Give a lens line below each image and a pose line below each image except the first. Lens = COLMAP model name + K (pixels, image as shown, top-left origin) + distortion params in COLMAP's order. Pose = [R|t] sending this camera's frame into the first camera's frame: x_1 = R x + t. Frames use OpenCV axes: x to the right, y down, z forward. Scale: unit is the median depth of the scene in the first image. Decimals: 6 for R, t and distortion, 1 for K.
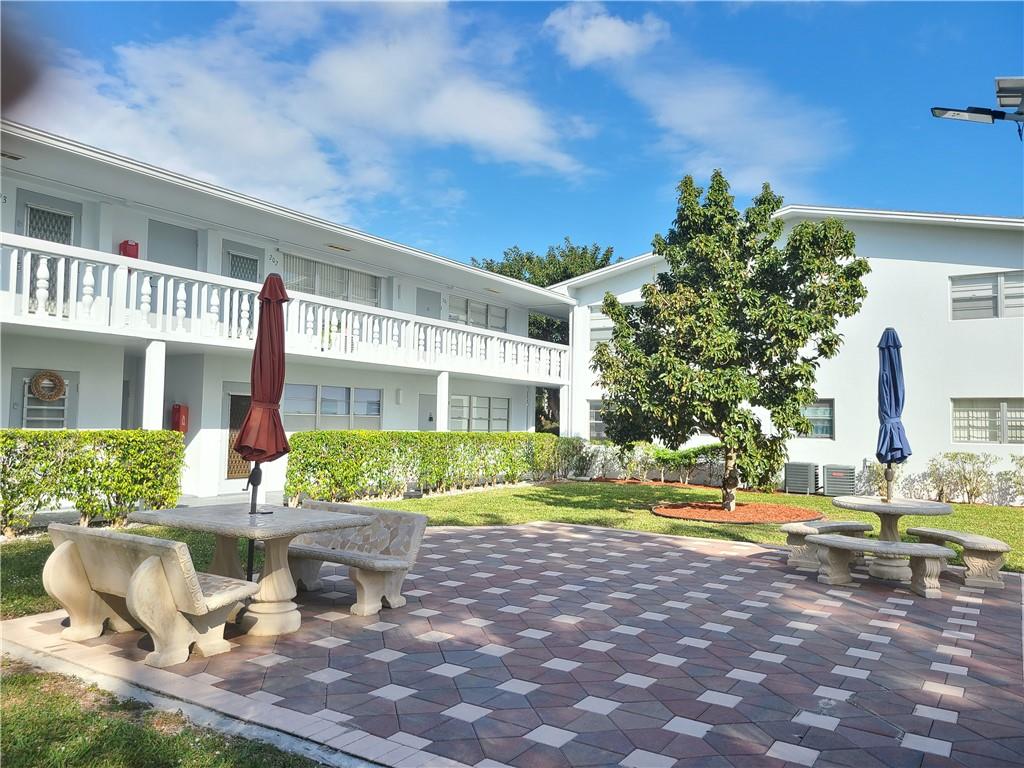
lens RADIAL K [[766.7, 0, 510.0], [0, 766.7, 388.2], [0, 0, 1]] dist [0.059826, -0.037977]
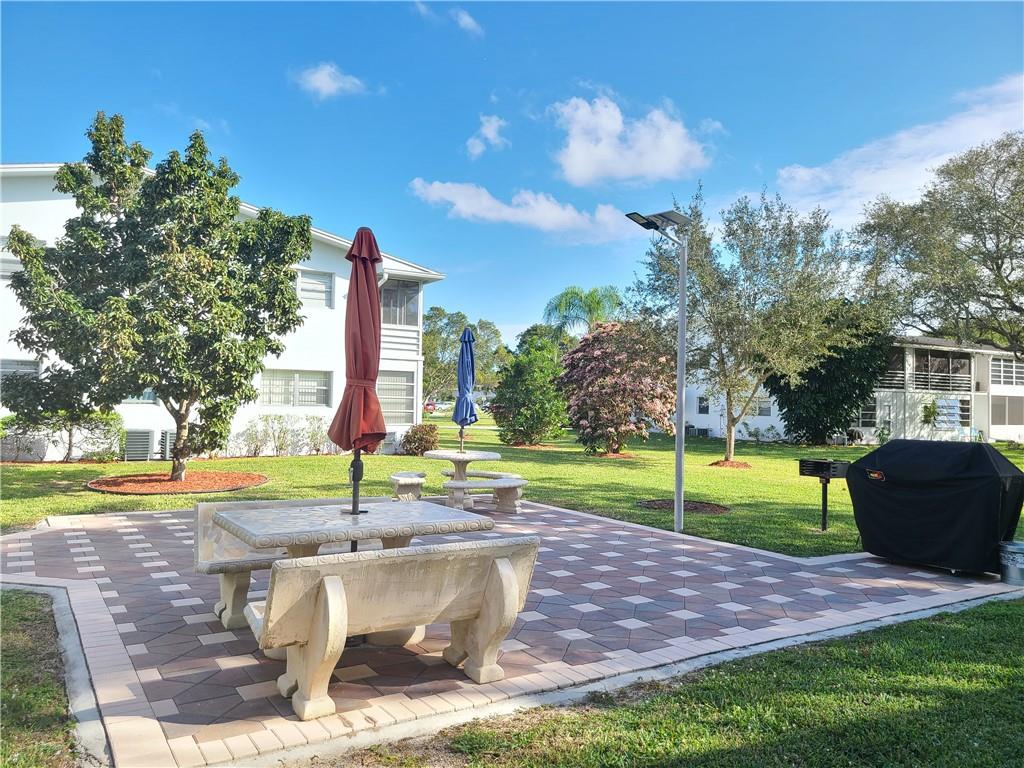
lens RADIAL K [[766.7, 0, 504.4], [0, 766.7, 380.4], [0, 0, 1]] dist [0.059826, -0.037977]
pose [[0.427291, 0.013371, 0.904015, -1.197703], [-0.051276, 0.998640, 0.009466, 0.001092], [-0.902659, -0.050399, 0.427395, 0.591856]]
